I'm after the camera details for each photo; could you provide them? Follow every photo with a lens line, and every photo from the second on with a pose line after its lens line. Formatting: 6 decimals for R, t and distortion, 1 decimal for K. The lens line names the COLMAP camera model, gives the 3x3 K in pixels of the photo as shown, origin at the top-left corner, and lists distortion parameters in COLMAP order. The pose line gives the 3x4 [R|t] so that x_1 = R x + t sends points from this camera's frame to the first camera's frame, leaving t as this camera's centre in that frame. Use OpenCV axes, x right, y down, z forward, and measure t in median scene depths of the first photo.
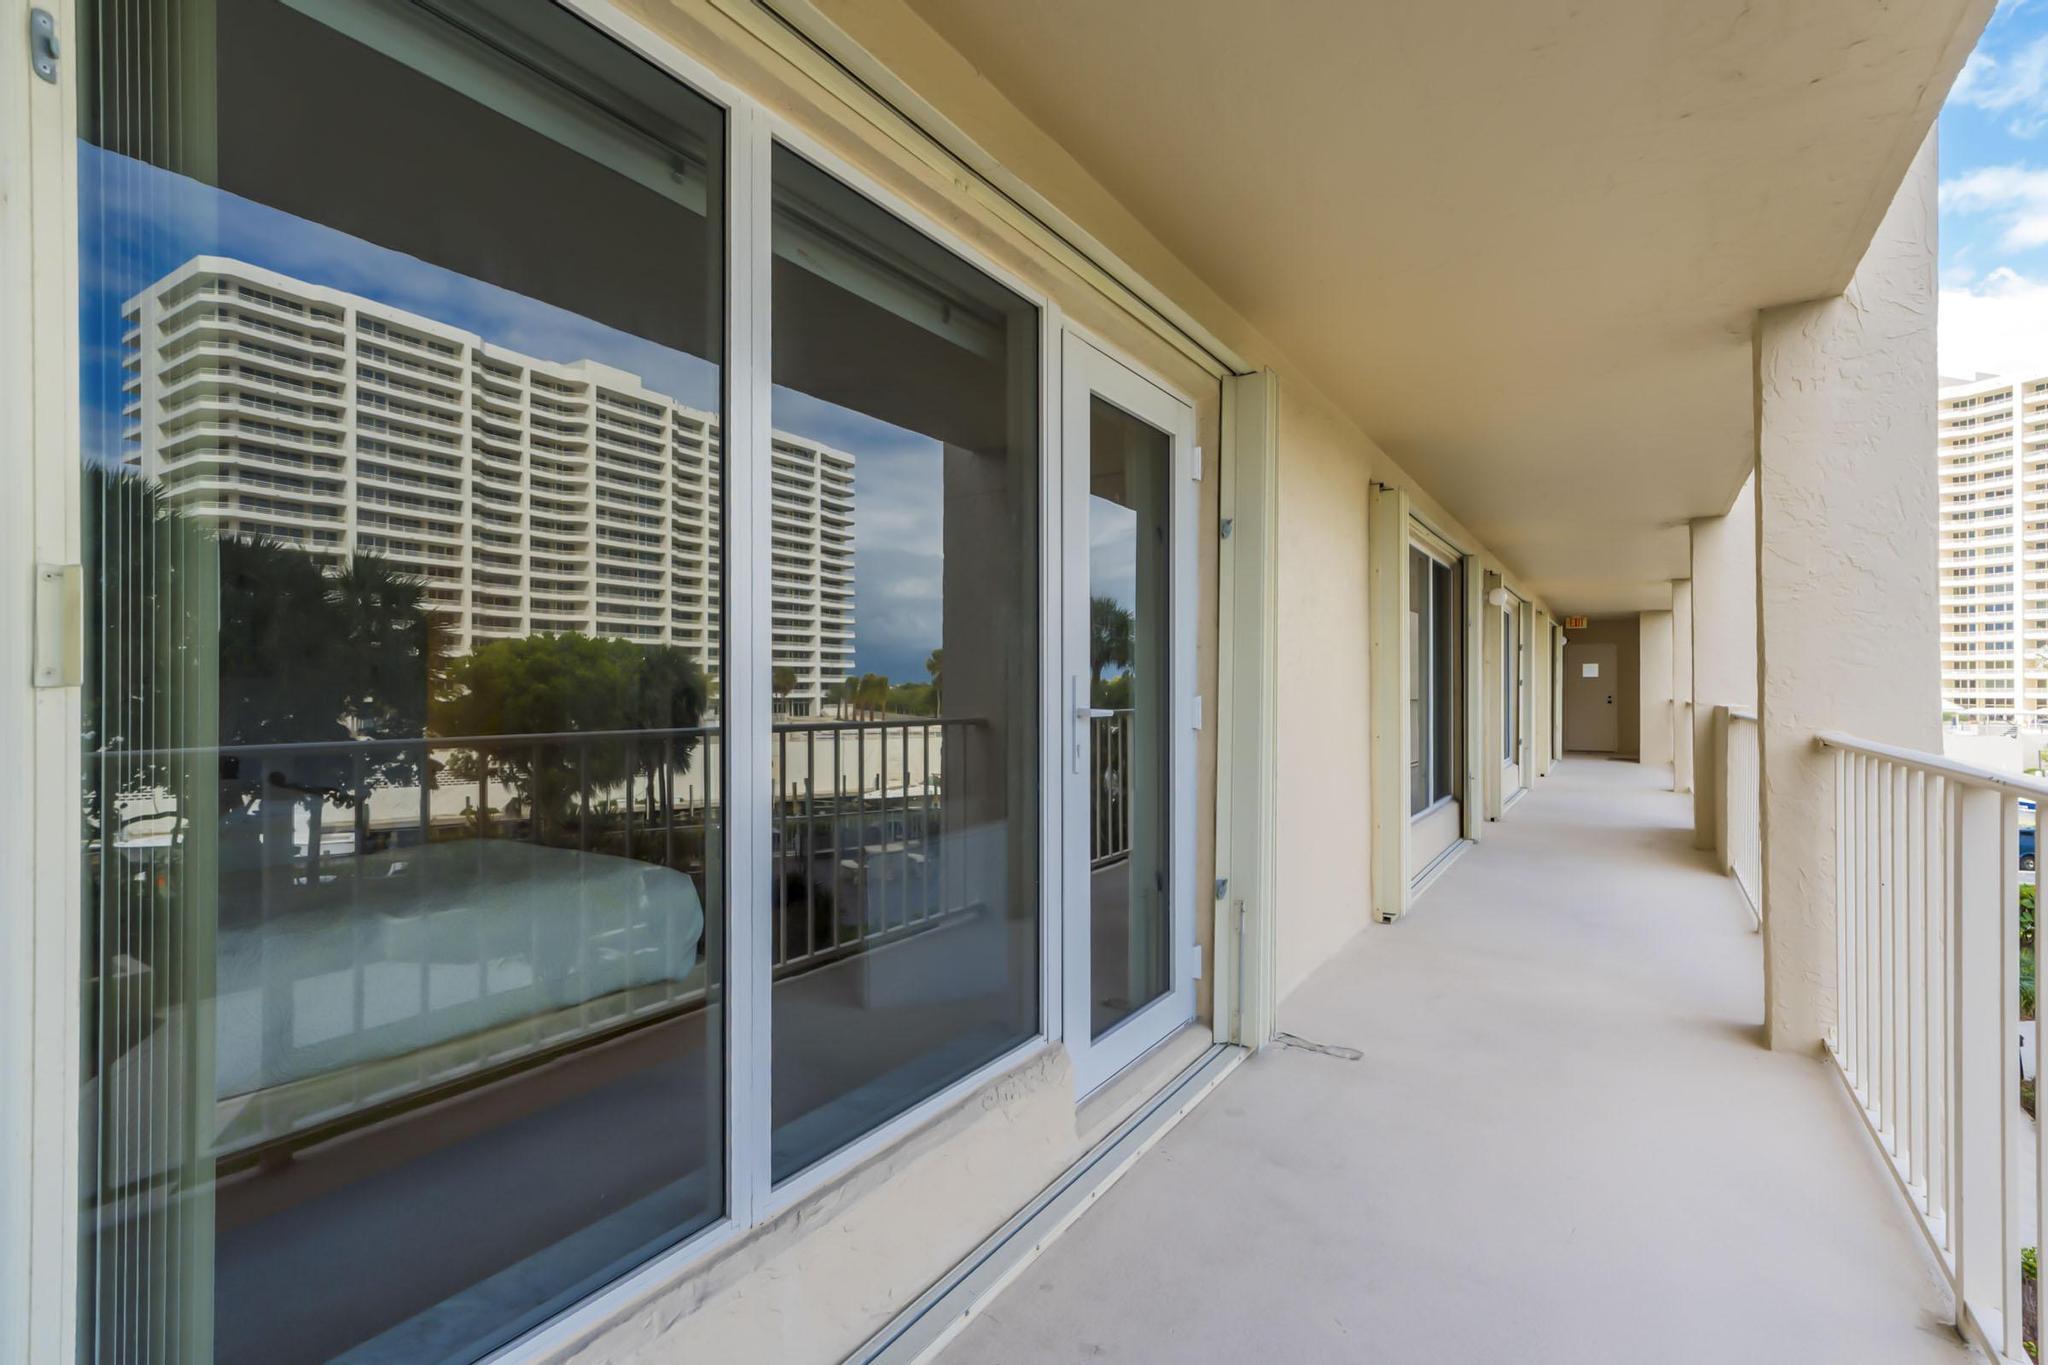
lens RADIAL K [[979.0, 0, 1029.5], [0, 979.0, 683.1], [0, 0, 1]] dist [-0.002946, -0.000429]
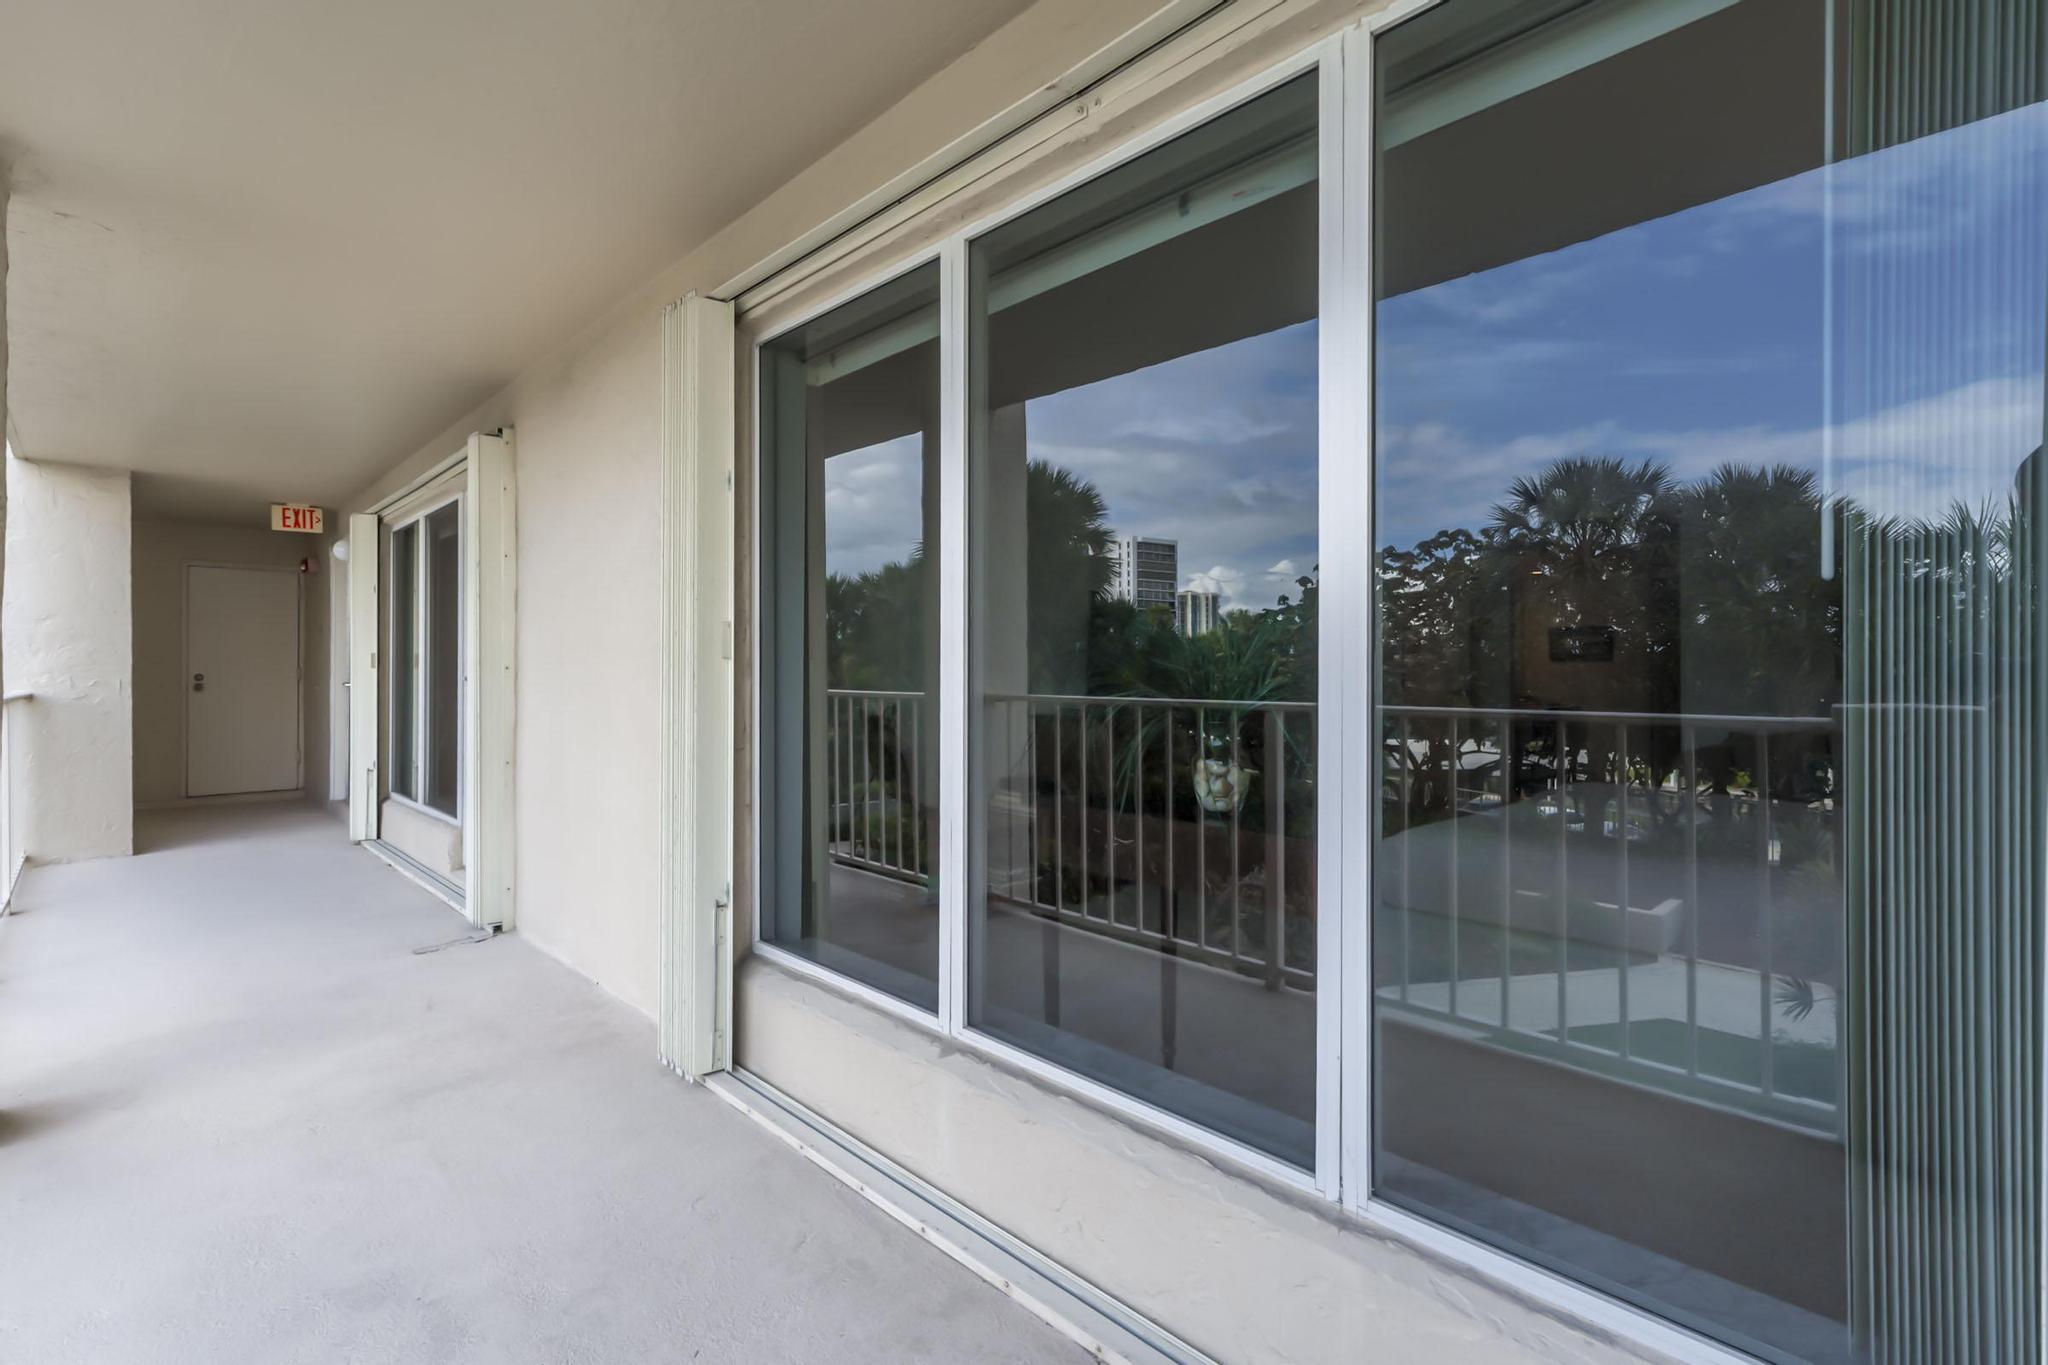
lens RADIAL K [[931.6, 0, 1032.5], [0, 931.6, 677.2], [0, 0, 1]] dist [0.015268, 0.000488]
pose [[-0.210688, -0.001369, -0.977552, 0.705847], [0.003265, 0.999992, -0.002105, 0.043648], [0.977548, -0.003635, -0.210682, 0.958661]]
